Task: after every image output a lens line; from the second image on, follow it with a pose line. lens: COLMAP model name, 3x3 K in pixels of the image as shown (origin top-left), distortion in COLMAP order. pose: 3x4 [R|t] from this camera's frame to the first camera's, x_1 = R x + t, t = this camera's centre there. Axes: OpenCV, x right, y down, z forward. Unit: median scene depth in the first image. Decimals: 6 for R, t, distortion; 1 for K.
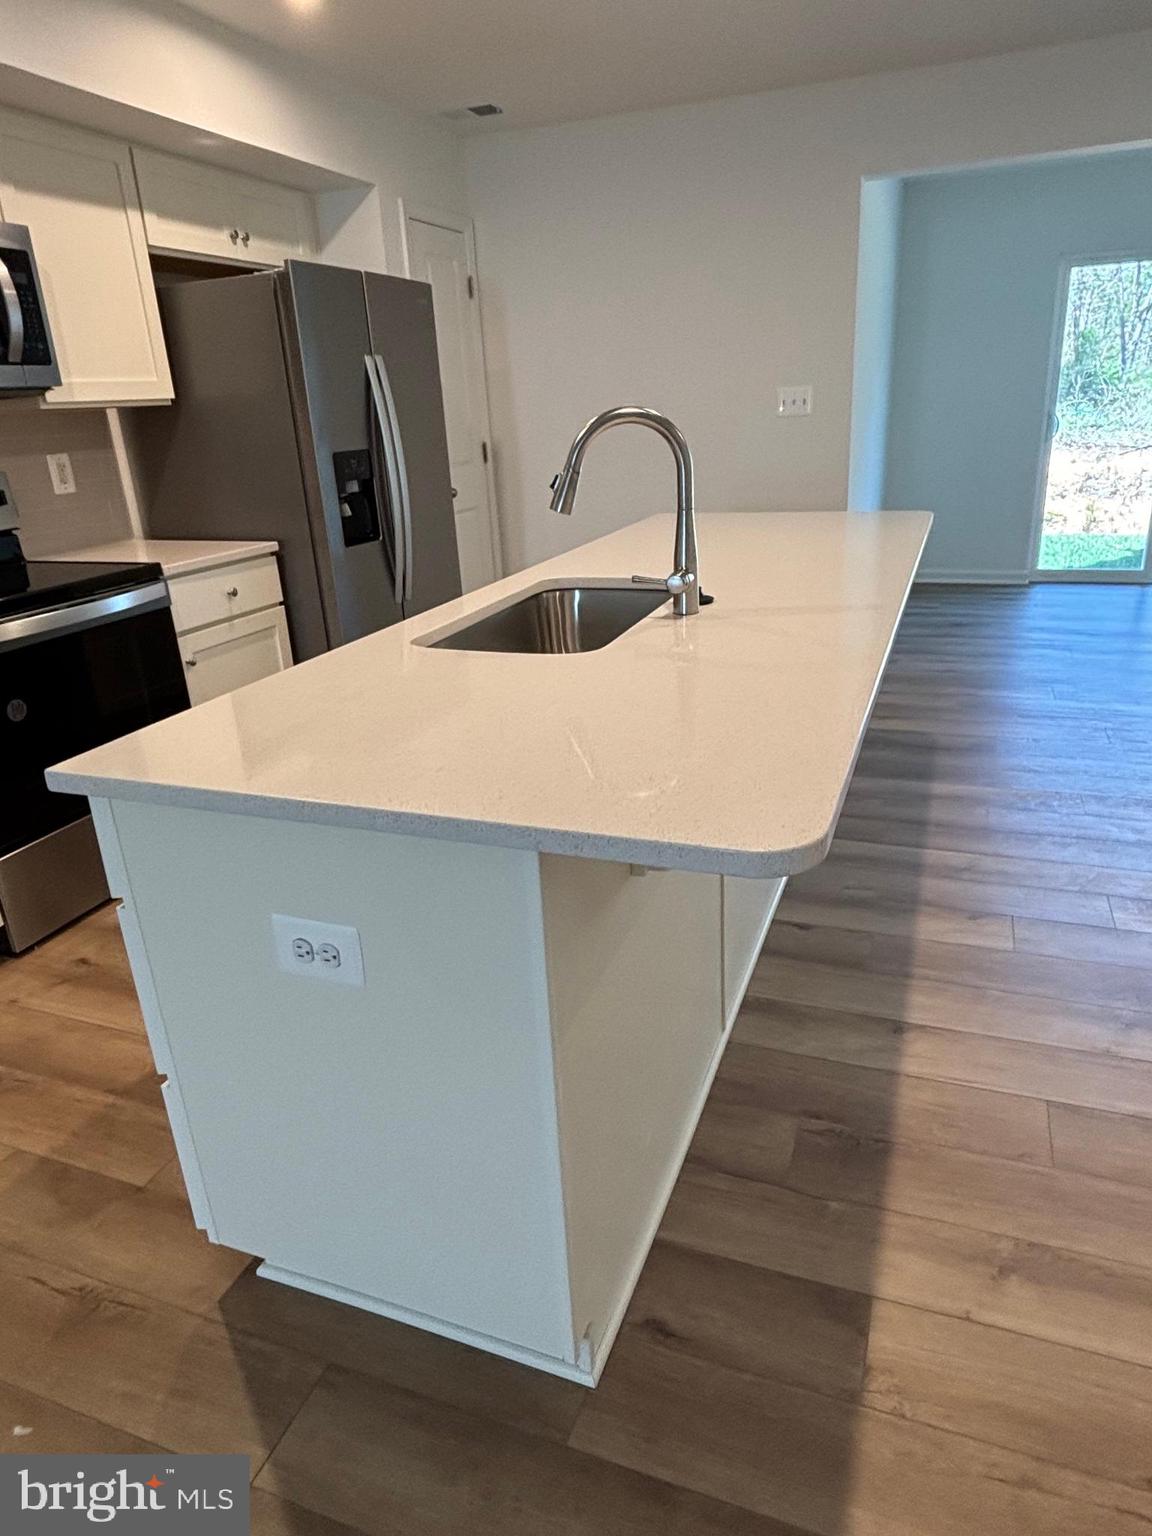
lens RADIAL K [[961.8, 0, 589.7], [0, 961.8, 754.1], [0, 0, 1]] dist [0.013501, -0.015288]
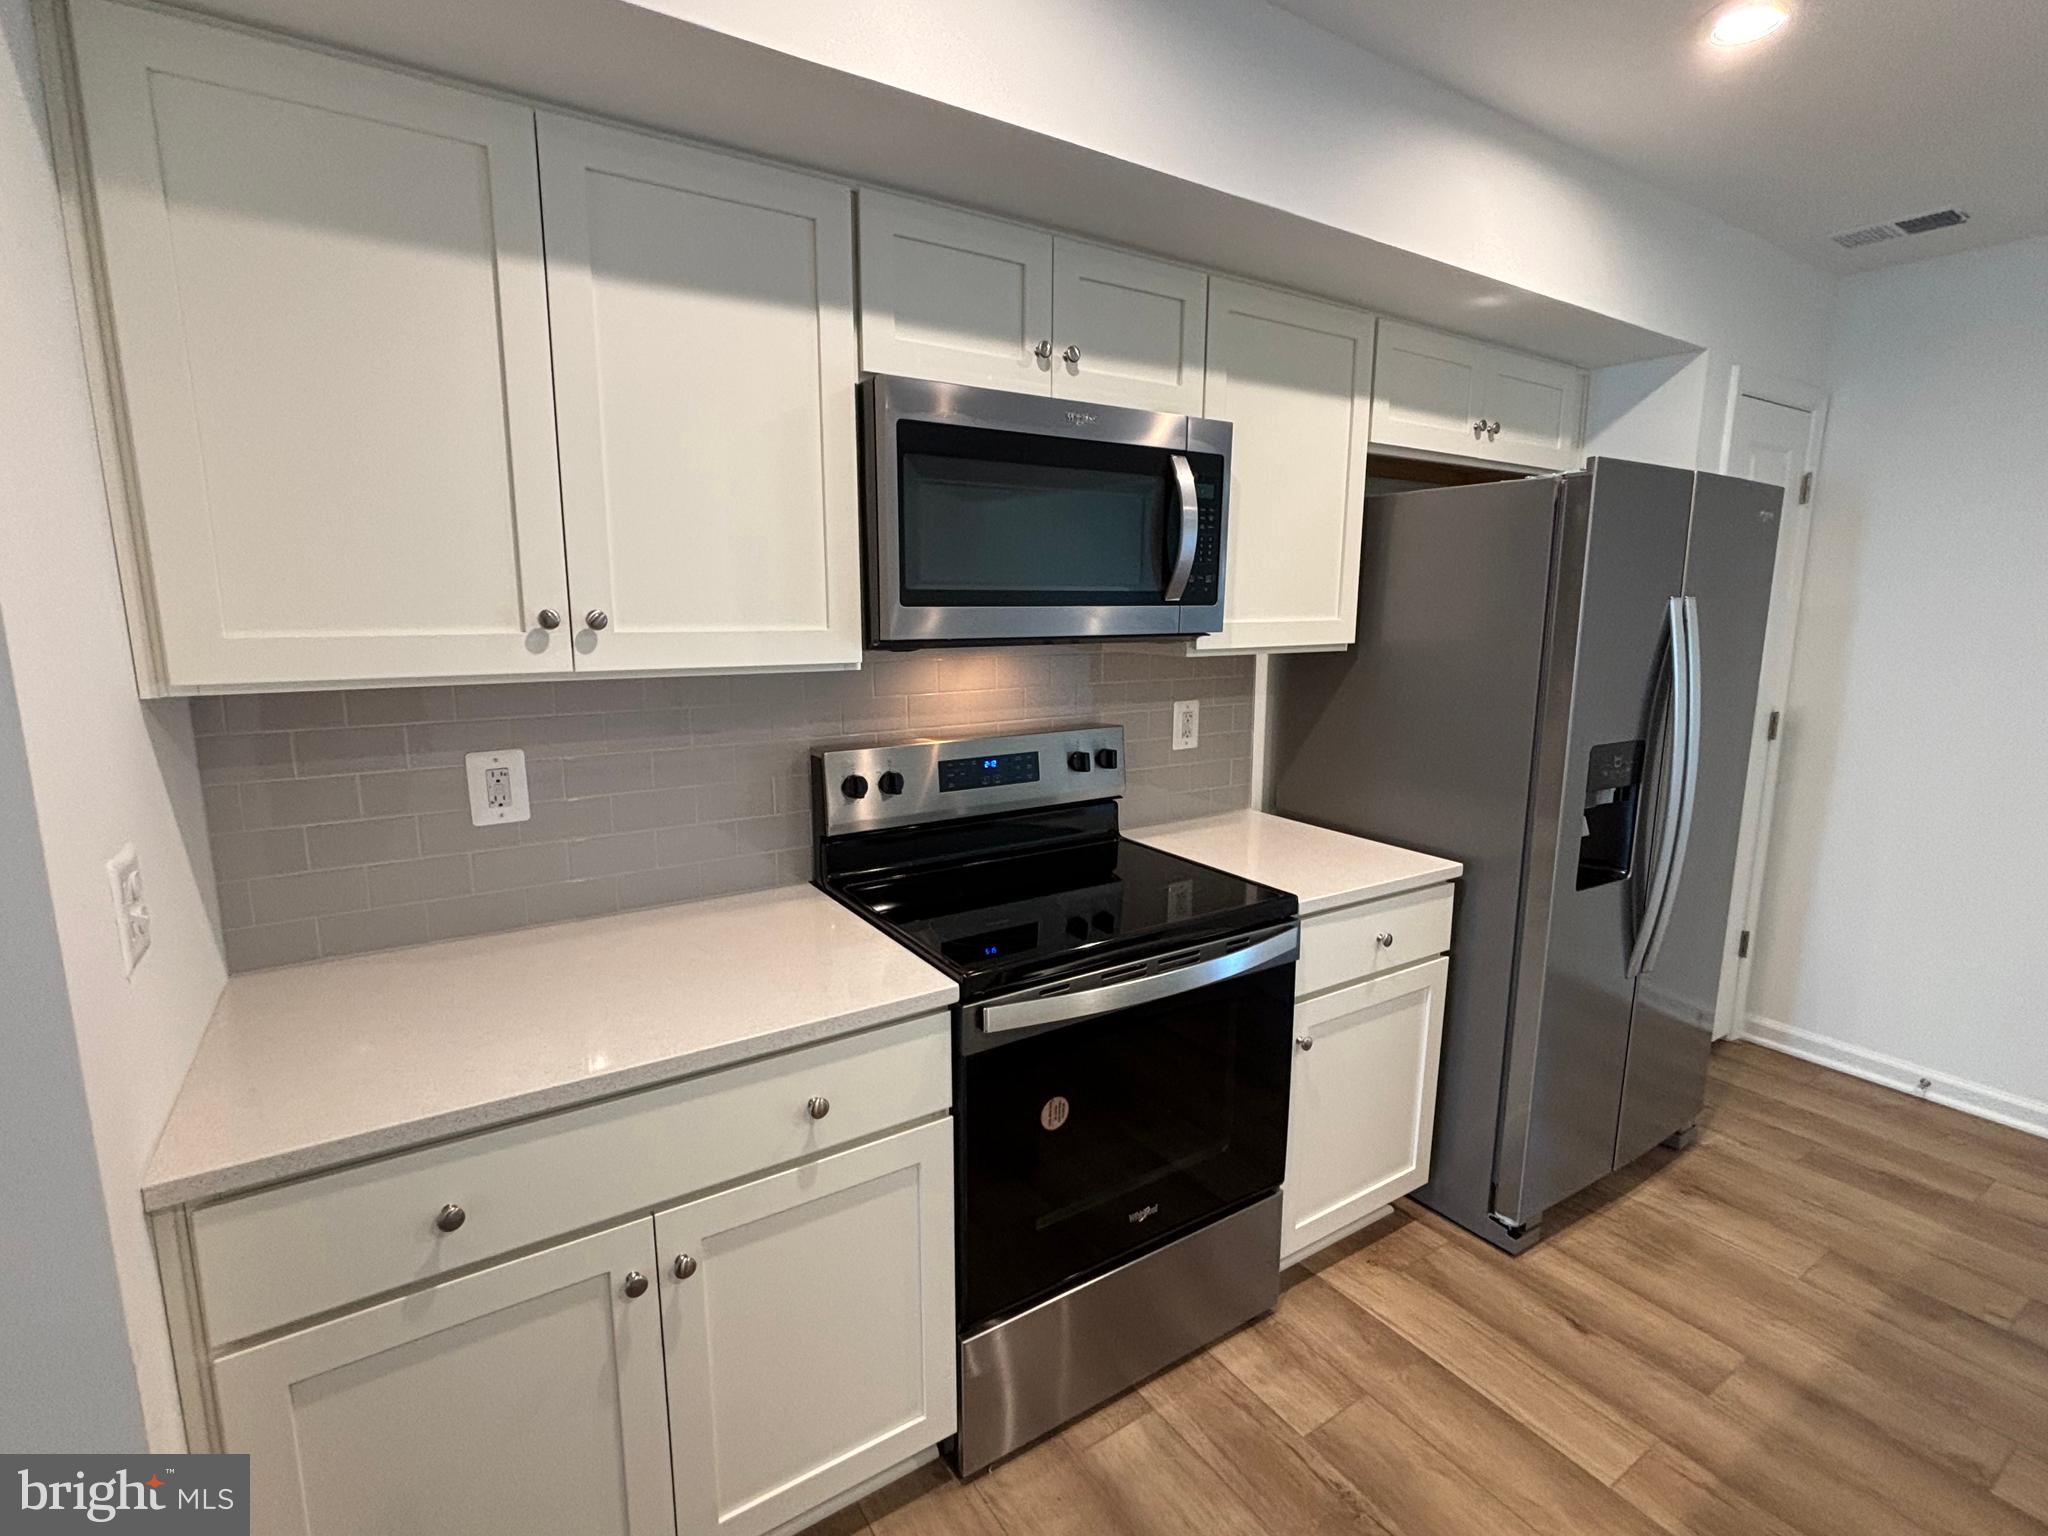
lens RADIAL K [[963.1, 0, 1017.9], [0, 963.1, 760.8], [0, 0, 1]] dist [-0.002875, 0.000896]
pose [[0.803562, 0.153735, -0.575025, -0.231124], [-0.247831, 0.964762, -0.088396, -0.178769], [0.541173, 0.213541, 0.813347, 0.340851]]
